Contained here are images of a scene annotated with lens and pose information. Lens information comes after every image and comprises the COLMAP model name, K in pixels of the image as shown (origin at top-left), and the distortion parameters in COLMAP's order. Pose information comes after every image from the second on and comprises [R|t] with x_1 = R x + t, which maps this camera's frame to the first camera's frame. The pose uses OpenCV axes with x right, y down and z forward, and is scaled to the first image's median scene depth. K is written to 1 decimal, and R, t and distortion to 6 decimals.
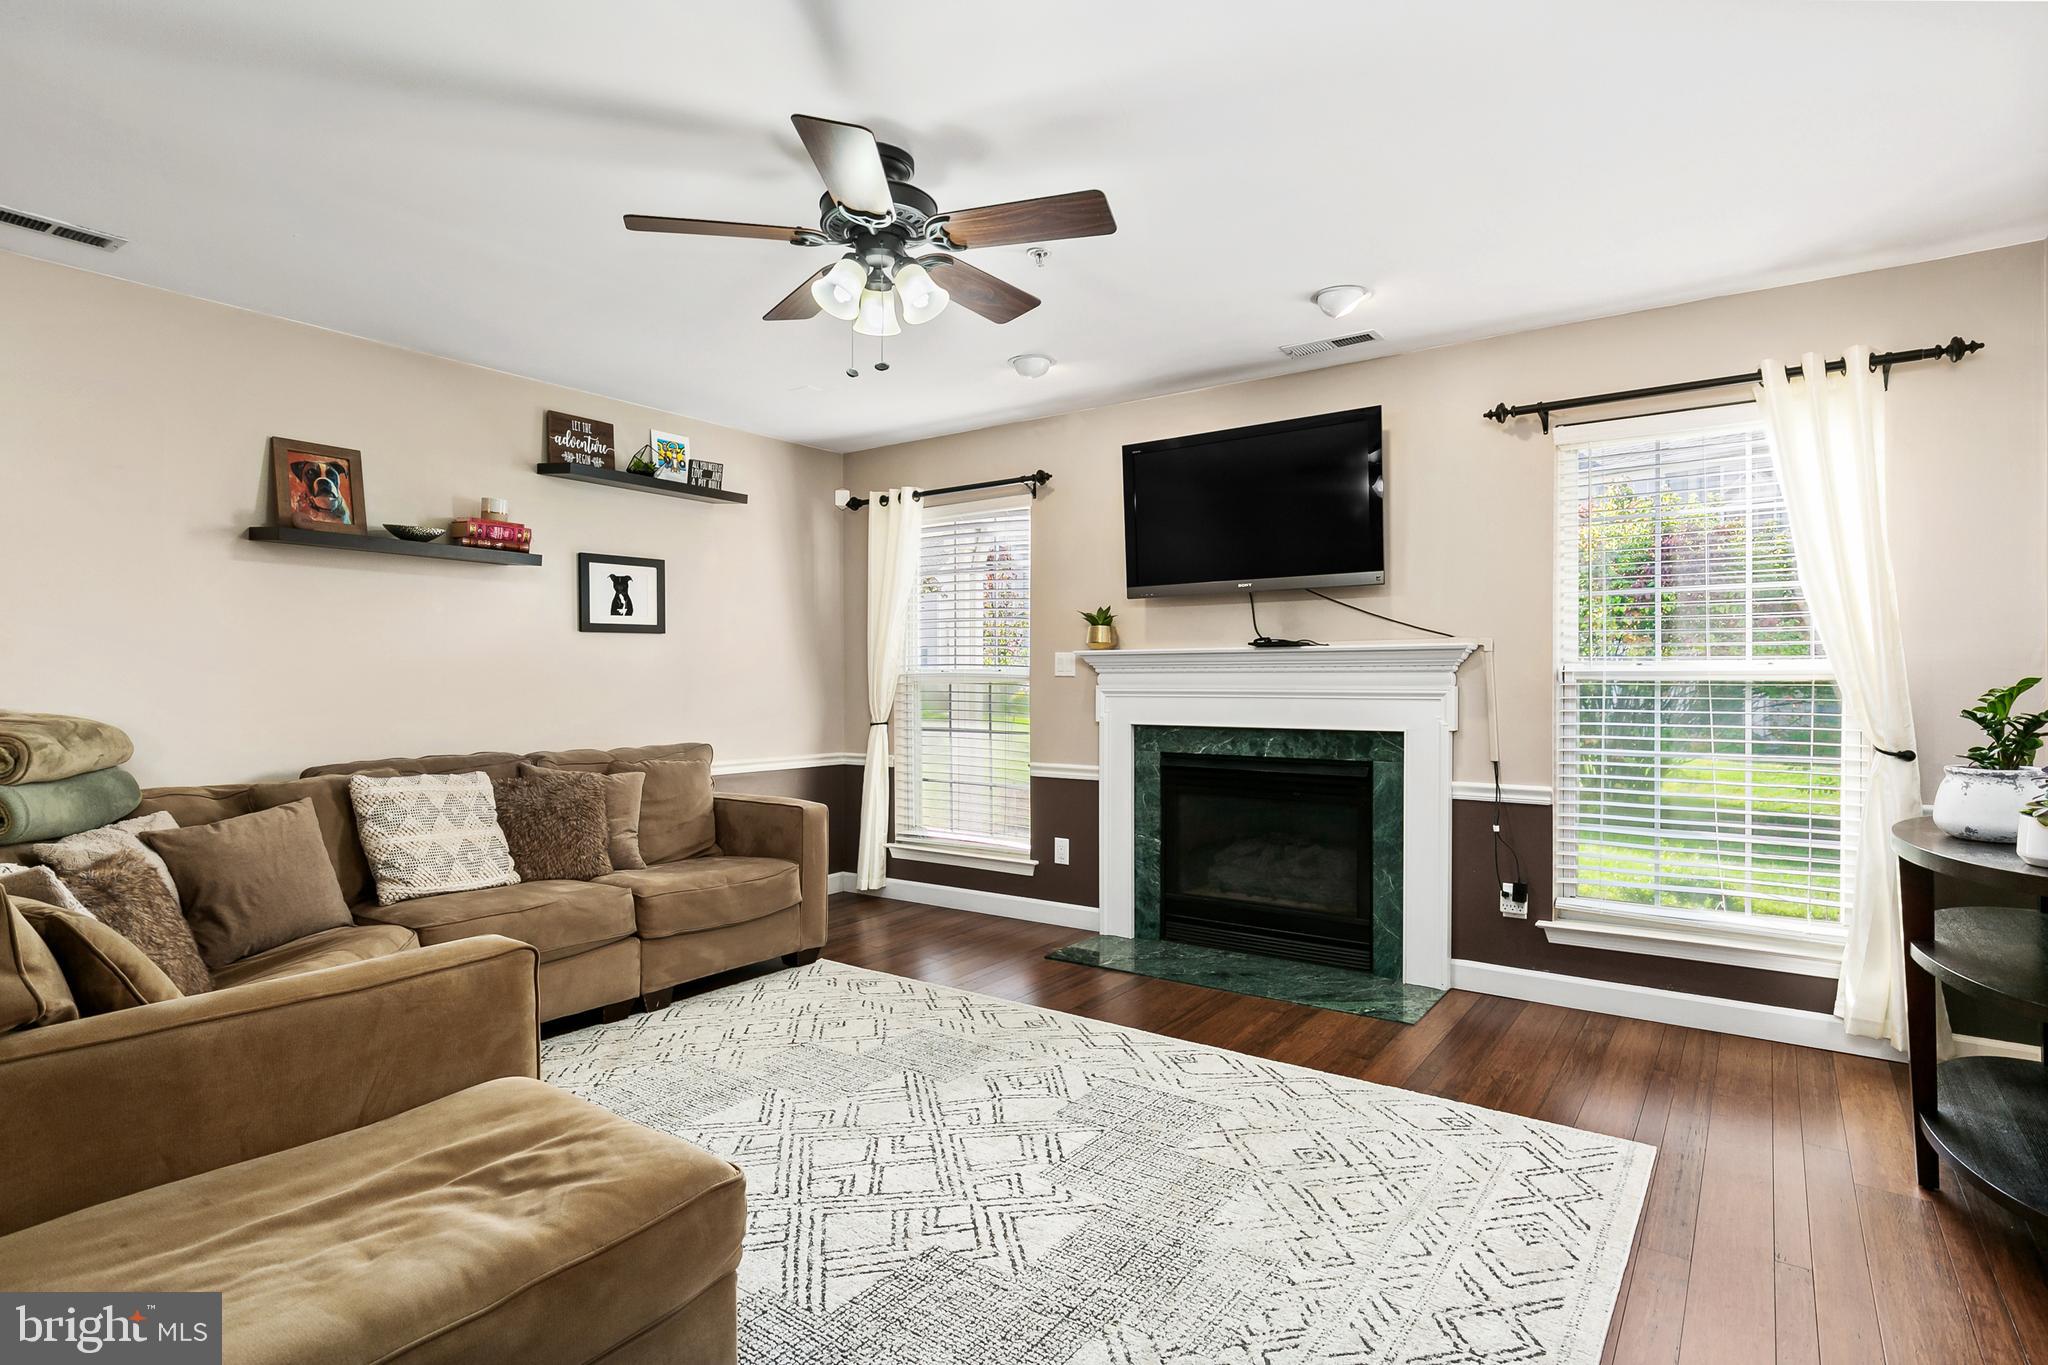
lens RADIAL K [[1043.9, 0, 1011.7], [0, 1043.9, 690.7], [0, 0, 1]] dist [0.003126, -0.000756]
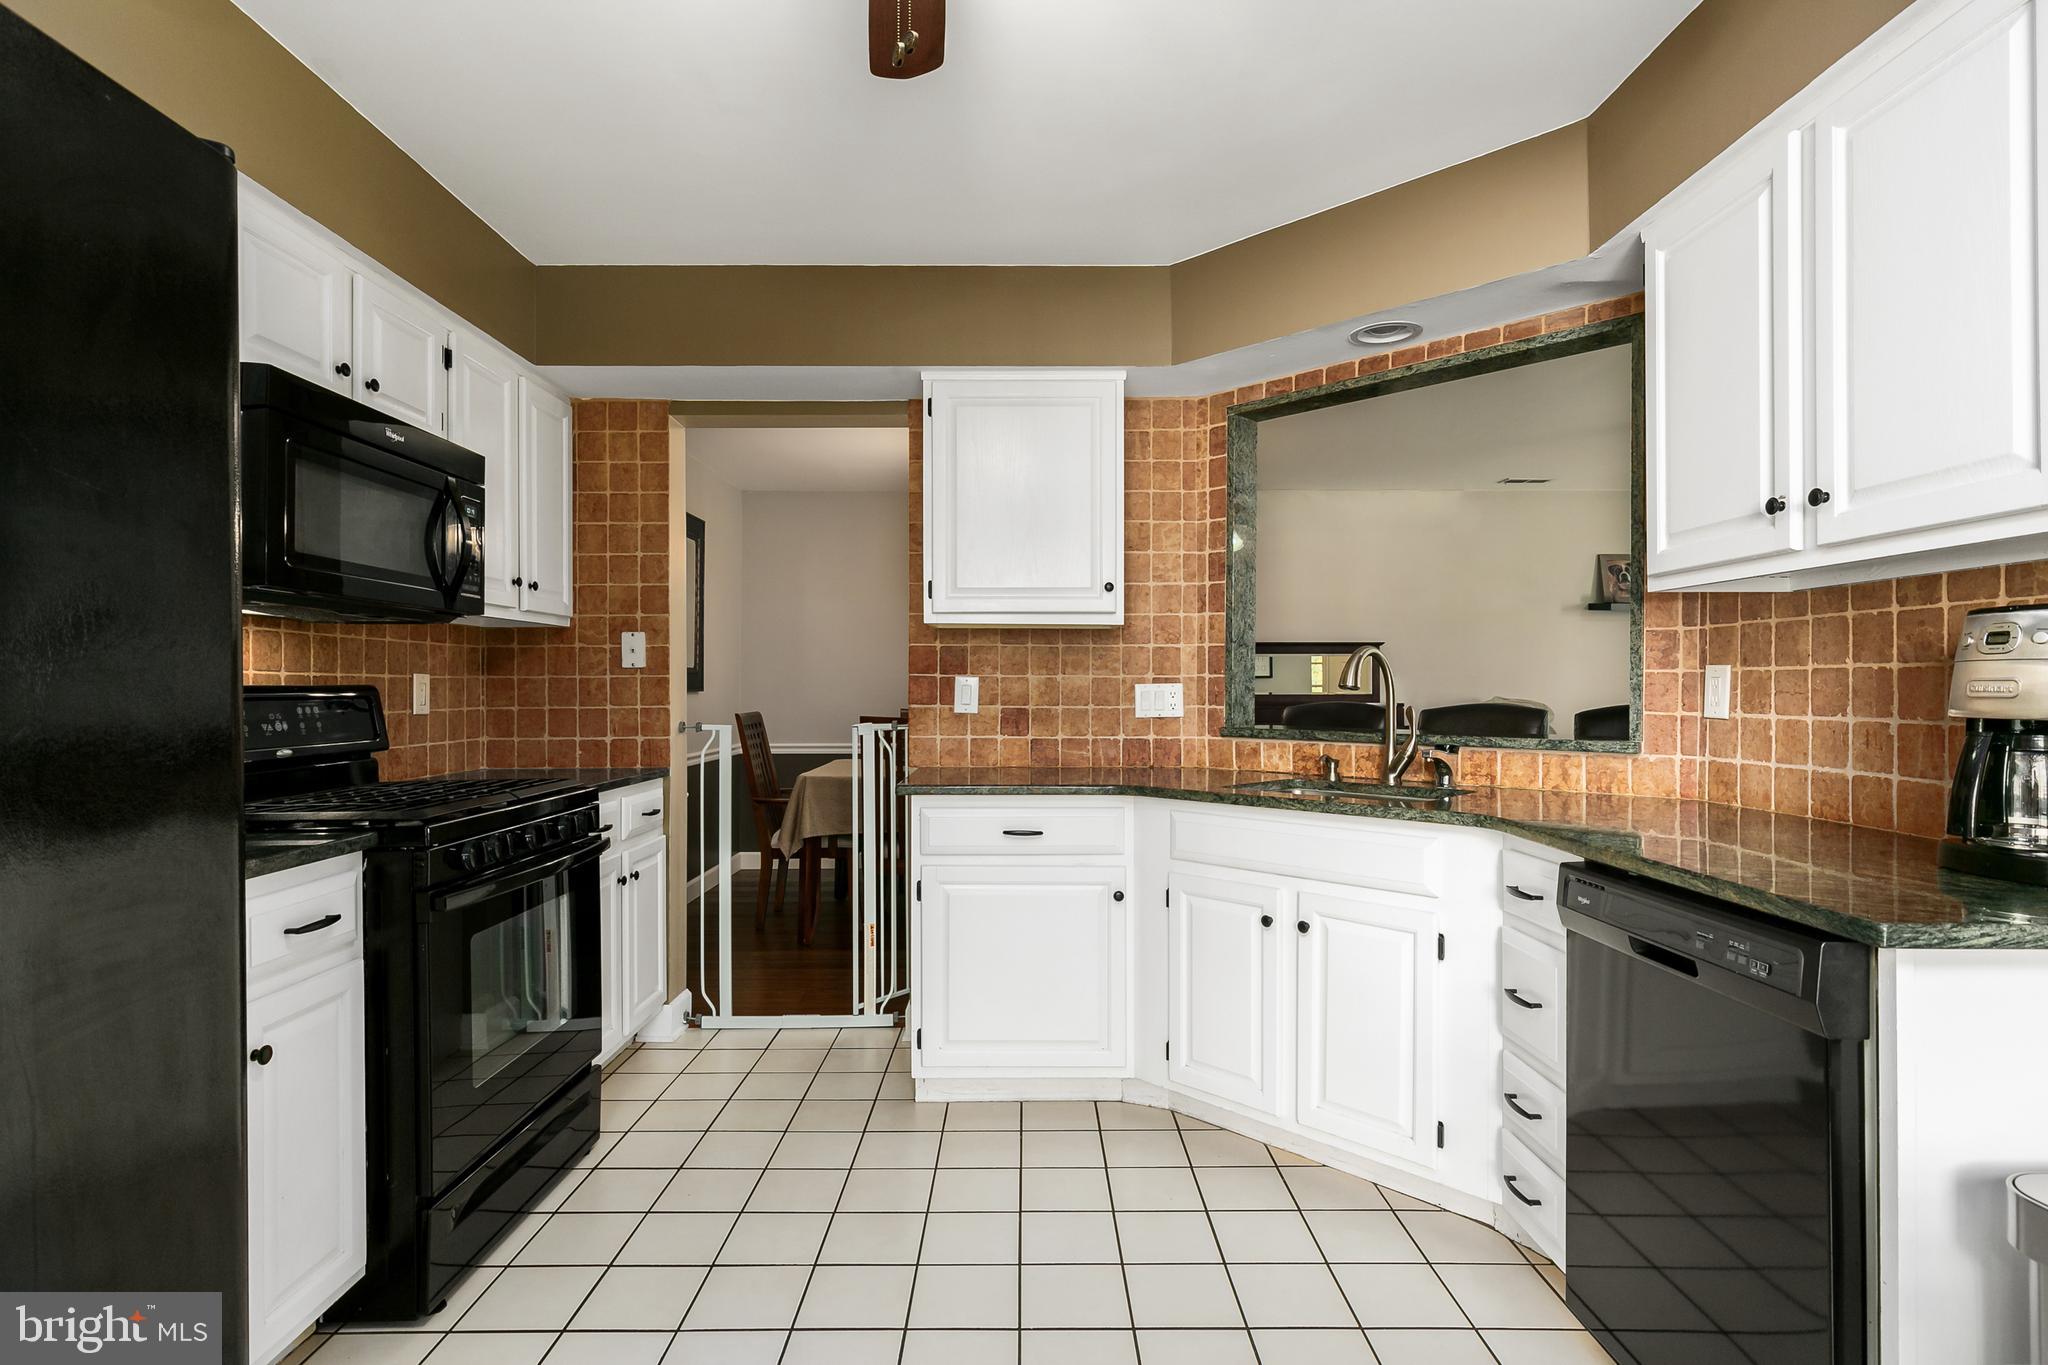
lens RADIAL K [[1019.4, 0, 1026.9], [0, 1019.4, 674.6], [0, 0, 1]] dist [-0.000325, -0.002293]
pose [[0.593061, -0.011177, -0.805080, 0.134961], [-0.004934, 0.999834, -0.017515, 0.009036], [0.805142, 0.014360, 0.592908, -0.801285]]
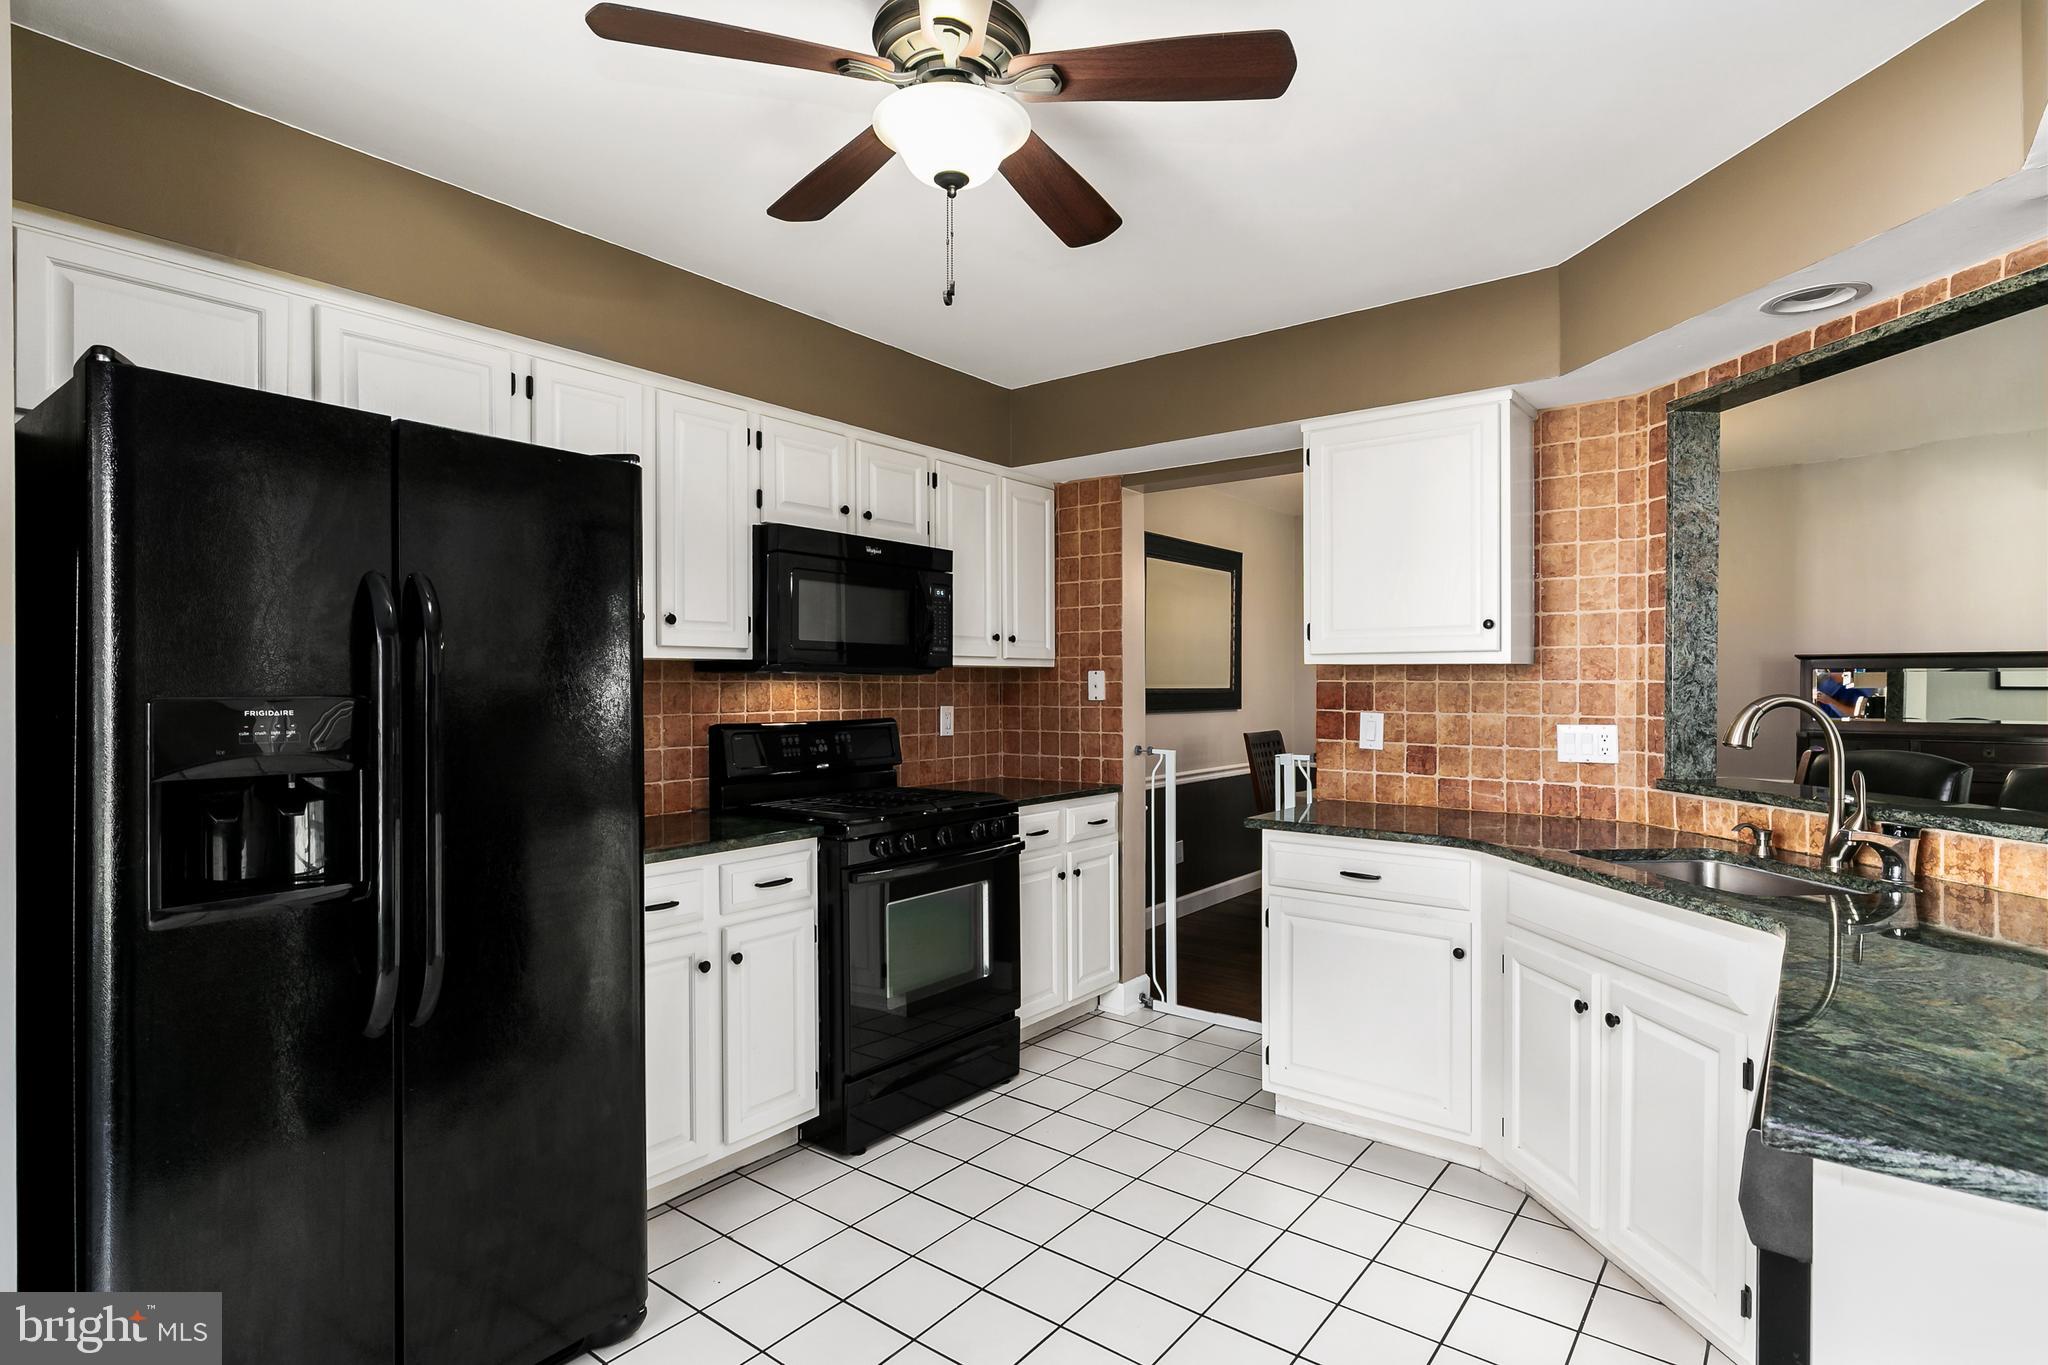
lens RADIAL K [[1019.4, 0, 1023.5], [0, 1019.4, 677.6], [0, 0, 1]] dist [-0.000325, -0.002293]
pose [[-0.032008, -0.007284, -0.999461, 0.283599], [-0.008665, 0.999938, -0.007010, -0.024417], [0.999450, 0.008436, -0.032069, -0.605984]]
